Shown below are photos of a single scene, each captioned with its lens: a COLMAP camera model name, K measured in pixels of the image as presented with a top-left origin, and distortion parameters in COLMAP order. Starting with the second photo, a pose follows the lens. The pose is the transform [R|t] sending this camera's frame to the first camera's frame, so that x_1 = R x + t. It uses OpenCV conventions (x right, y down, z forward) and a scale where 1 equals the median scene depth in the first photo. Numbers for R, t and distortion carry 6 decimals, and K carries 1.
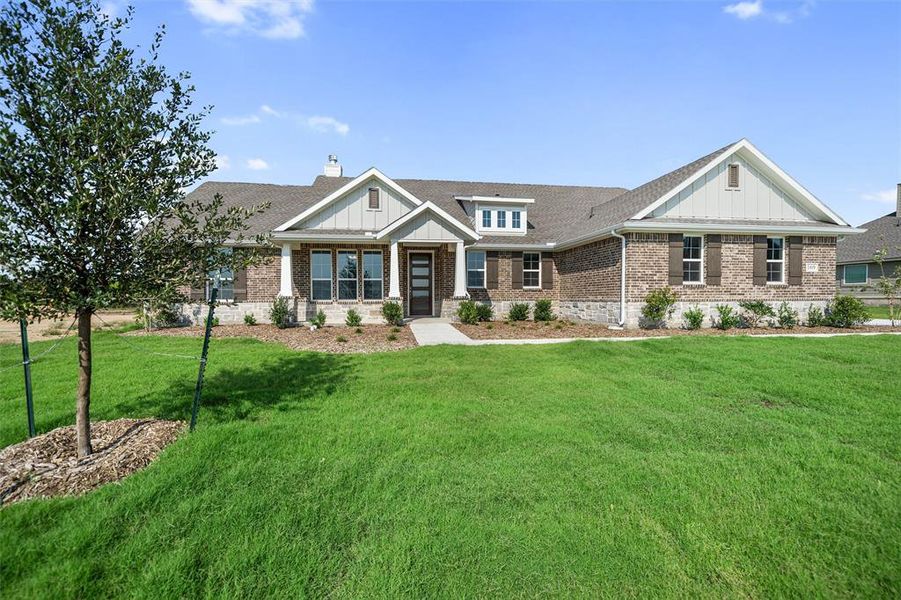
lens RADIAL K [[368.9, 0, 441.2], [0, 368.9, 303.1], [0, 0, 1]] dist [-0.000827, -0.000127]
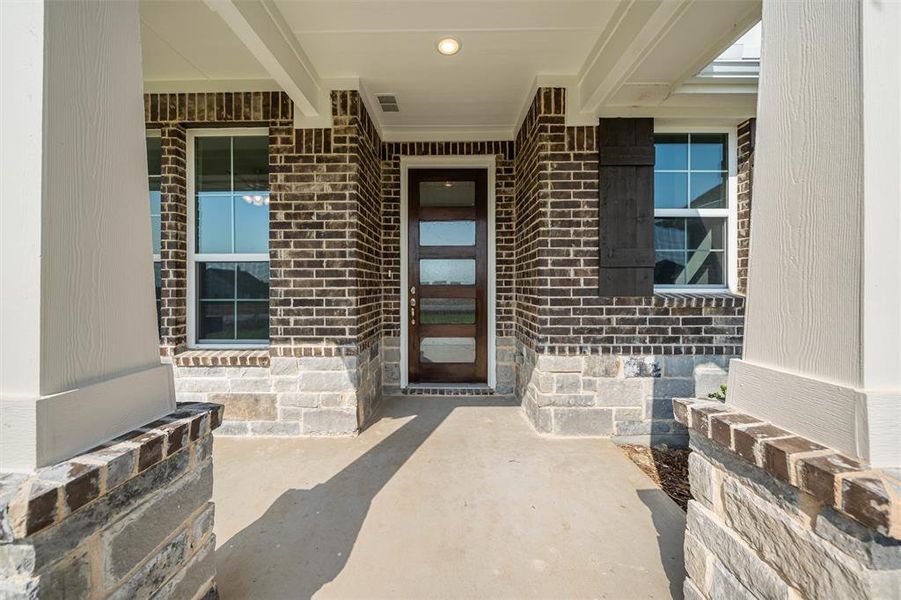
lens RADIAL K [[316.9, 0, 447.3], [0, 316.9, 284.5], [0, 0, 1]] dist [-0.000210, -0.000012]
pose [[0.990827, 0.001368, -0.135127, -0.027399], [-0.003816, 0.999833, -0.017863, -0.049816], [0.135080, 0.018215, 0.990667, 0.922948]]
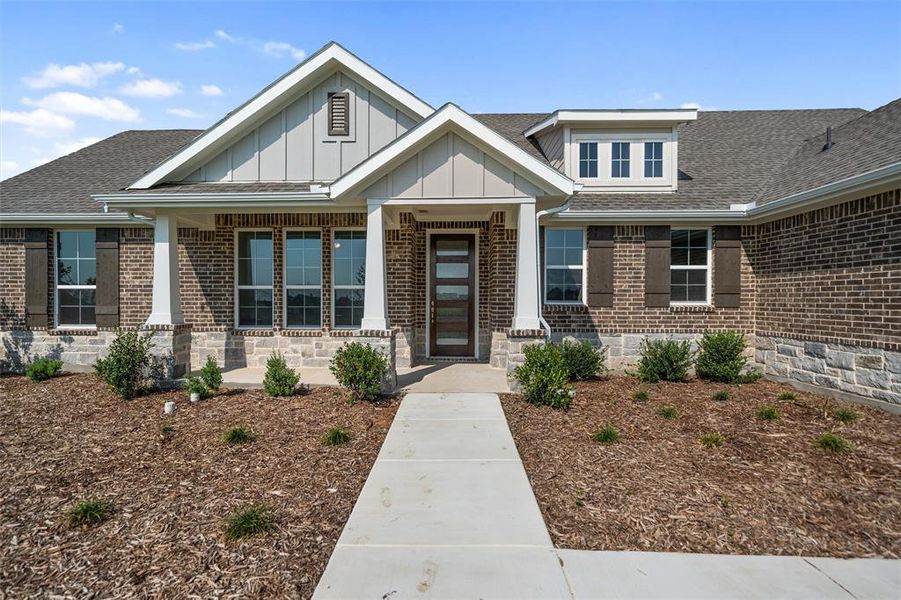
lens RADIAL K [[450.6, 0, 437.5], [0, 450.6, 302.0], [0, 0, 1]] dist [0.002375, 0.000238]
pose [[0.984577, 0.006654, -0.174828, 0.040937], [-0.008413, 0.999921, -0.009320, -0.044300], [0.174752, 0.010647, 0.984555, 0.467278]]
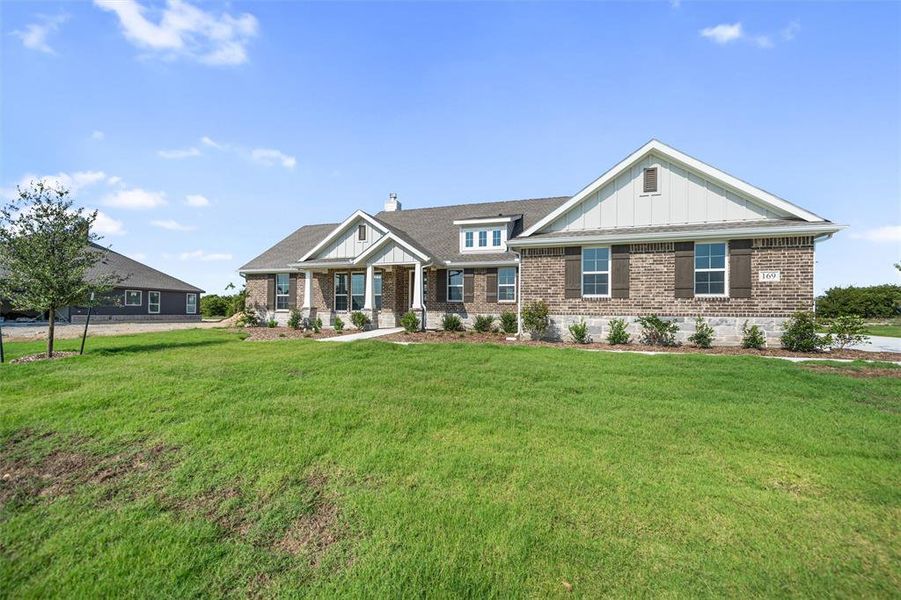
lens RADIAL K [[373.5, 0, 441.8], [0, 373.5, 307.8], [0, 0, 1]] dist [-0.000366, 0.000020]
pose [[0.897970, 0.007809, -0.439988, 0.652715], [-0.019722, 0.999552, -0.022511, 0.005143], [0.439615, 0.028892, 0.897721, -0.051212]]
